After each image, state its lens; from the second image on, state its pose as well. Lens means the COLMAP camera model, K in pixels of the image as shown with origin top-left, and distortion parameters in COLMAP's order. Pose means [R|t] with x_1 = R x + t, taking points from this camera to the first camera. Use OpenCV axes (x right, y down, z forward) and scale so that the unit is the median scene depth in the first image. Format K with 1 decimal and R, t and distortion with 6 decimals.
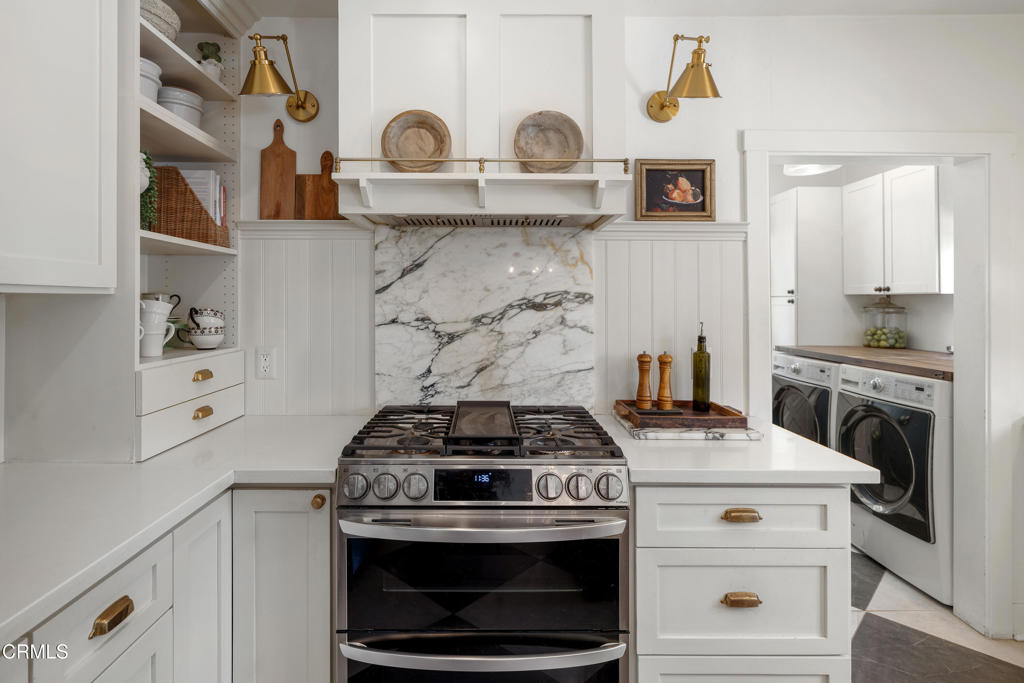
lens RADIAL K [[489.0, 0, 489.1], [0, 489.0, 305.5], [0, 0, 1]] dist [-0.001398, -0.000060]
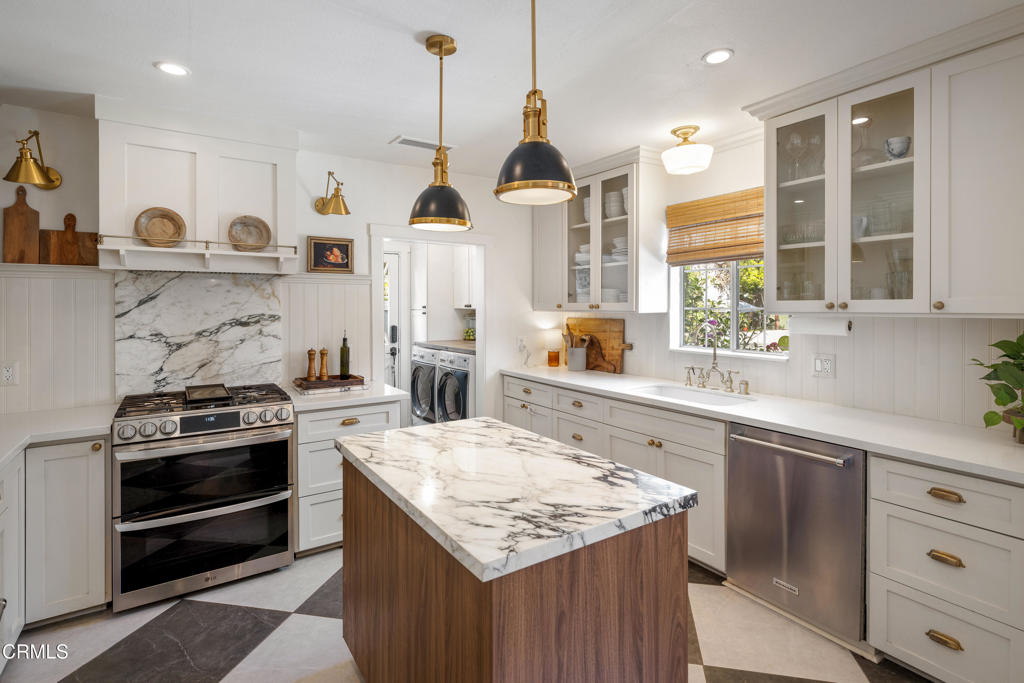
lens RADIAL K [[493.8, 0, 497.0], [0, 493.8, 299.0], [0, 0, 1]] dist [0.001122, 0.000428]
pose [[0.840718, 0.000734, 0.541473, -0.078840], [0.010154, 0.999802, -0.017121, -0.043668], [-0.541378, 0.019892, 0.840544, -0.815298]]
